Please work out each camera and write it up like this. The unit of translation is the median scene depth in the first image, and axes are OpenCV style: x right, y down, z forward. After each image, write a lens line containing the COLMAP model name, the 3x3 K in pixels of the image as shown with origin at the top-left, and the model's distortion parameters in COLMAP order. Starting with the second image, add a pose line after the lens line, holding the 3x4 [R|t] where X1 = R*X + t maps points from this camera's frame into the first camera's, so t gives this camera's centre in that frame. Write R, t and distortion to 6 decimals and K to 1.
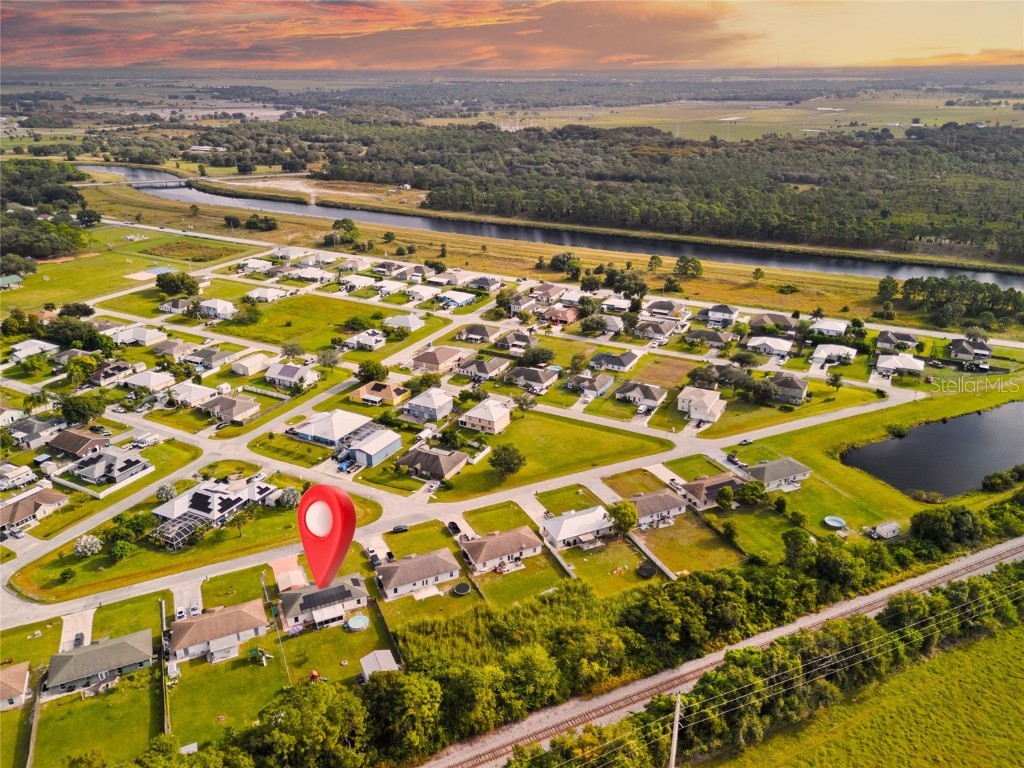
lens RADIAL K [[749.6, 0, 511.7], [0, 749.6, 381.1], [0, 0, 1]] dist [0.056558, -0.041241]
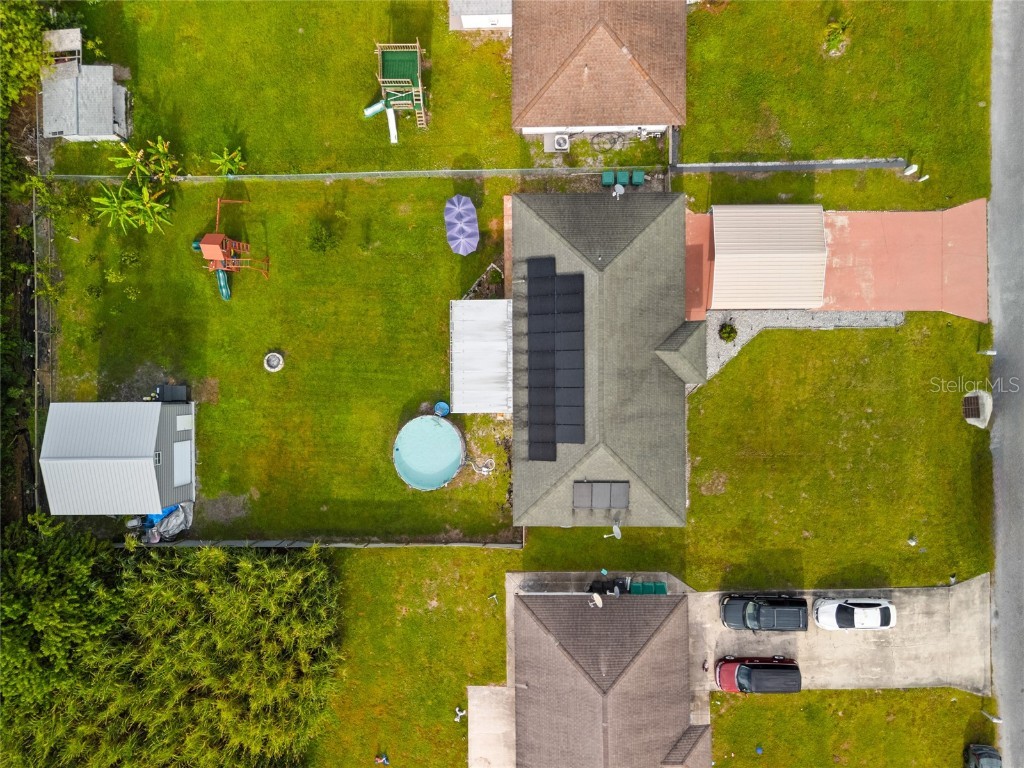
lens RADIAL K [[749.6, 0, 510.4], [0, 749.6, 390.3], [0, 0, 1]] dist [0.056558, -0.041241]
pose [[-0.414928, 0.909476, 0.026217, -0.204964], [-0.325086, -0.175103, 0.929332, 0.055045], [0.849796, 0.377083, 0.368313, 0.776214]]
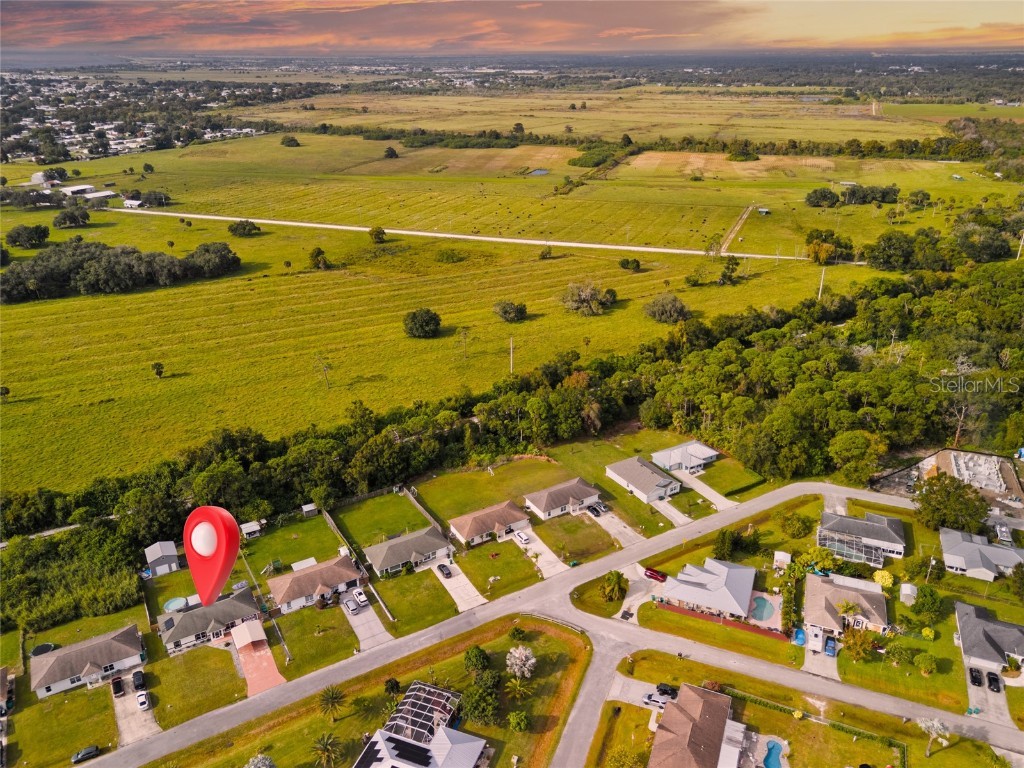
lens RADIAL K [[749.6, 0, 515.7], [0, 749.6, 388.7], [0, 0, 1]] dist [0.056558, -0.041241]
pose [[-0.994034, 0.051491, -0.096147, -0.478721], [-0.035329, 0.682001, 0.730497, -0.522985], [0.103187, 0.729536, -0.676114, 1.279846]]
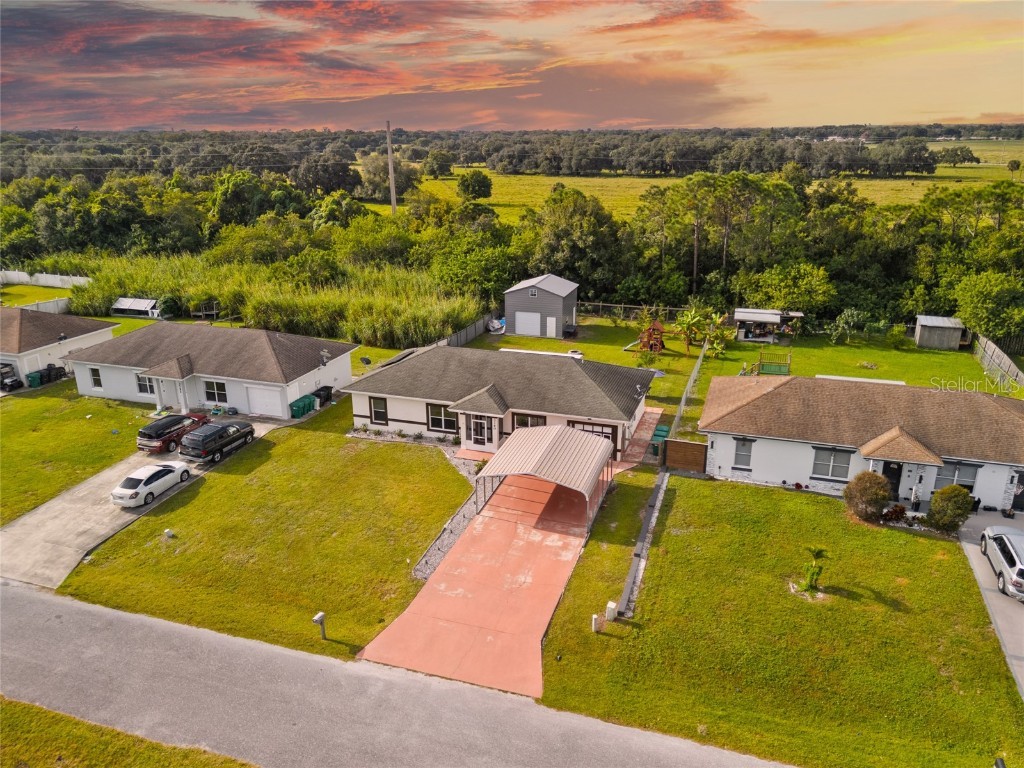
lens RADIAL K [[749.6, 0, 511.7], [0, 749.6, 387.8], [0, 0, 1]] dist [0.056558, -0.041241]
pose [[-0.725844, -0.202728, 0.657306, -0.384977], [0.282915, 0.783028, 0.553919, 0.110850], [-0.626984, 0.588020, -0.511002, 1.000127]]
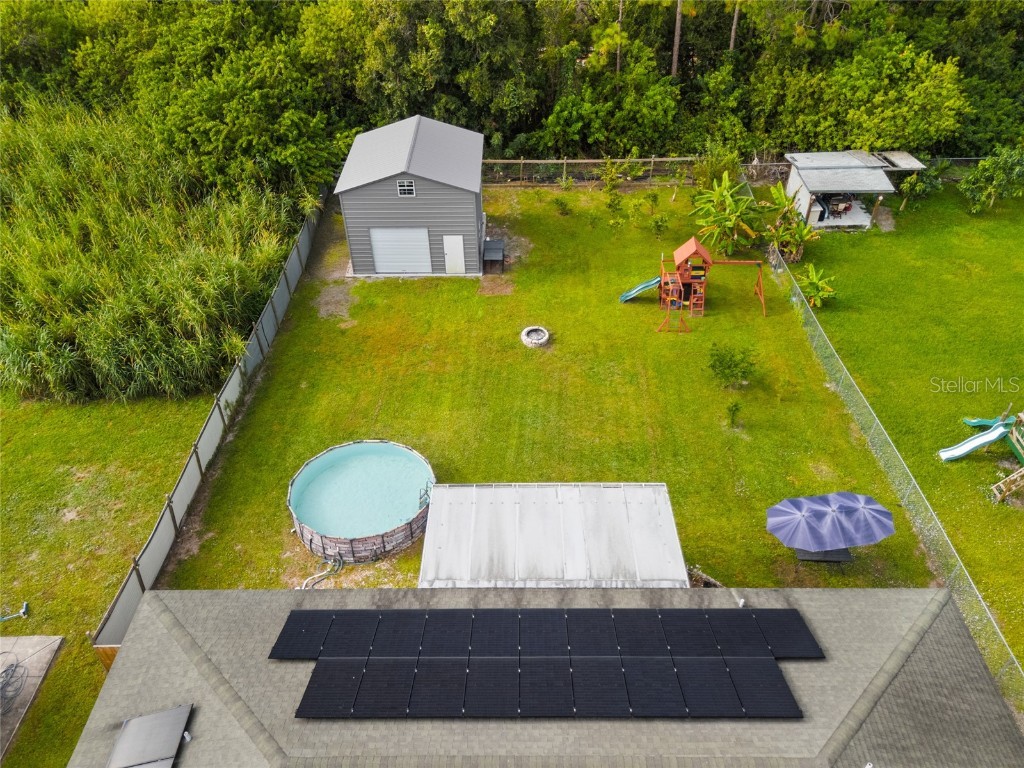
lens RADIAL K [[749.6, 0, 509.8], [0, 749.6, 386.5], [0, 0, 1]] dist [0.056558, -0.041241]
pose [[-0.903582, -0.257562, 0.342346, -0.228250], [0.189725, 0.475895, 0.858795, 0.165823], [-0.384114, 0.840943, -0.381145, 0.867624]]
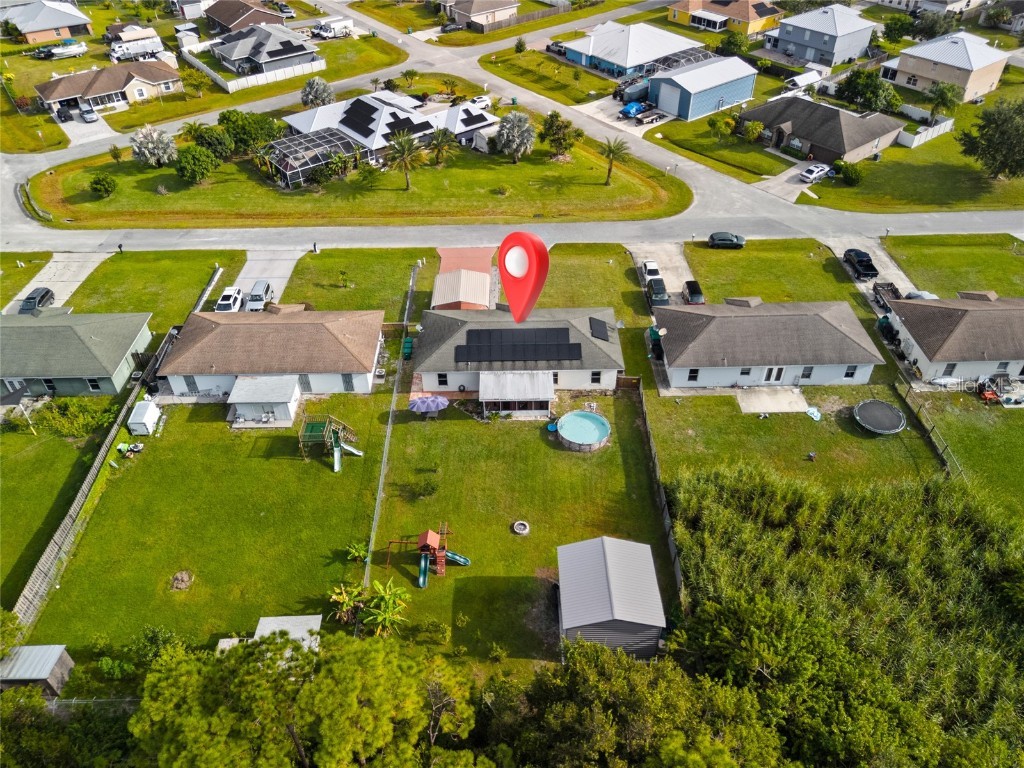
lens RADIAL K [[749.6, 0, 517.7], [0, 749.6, 385.9], [0, 0, 1]] dist [0.056558, -0.041241]
pose [[0.913422, 0.261804, -0.311639, -0.101773], [-0.151772, 0.929537, 0.336044, 0.148935], [0.377658, -0.259652, 0.888794, 0.552751]]
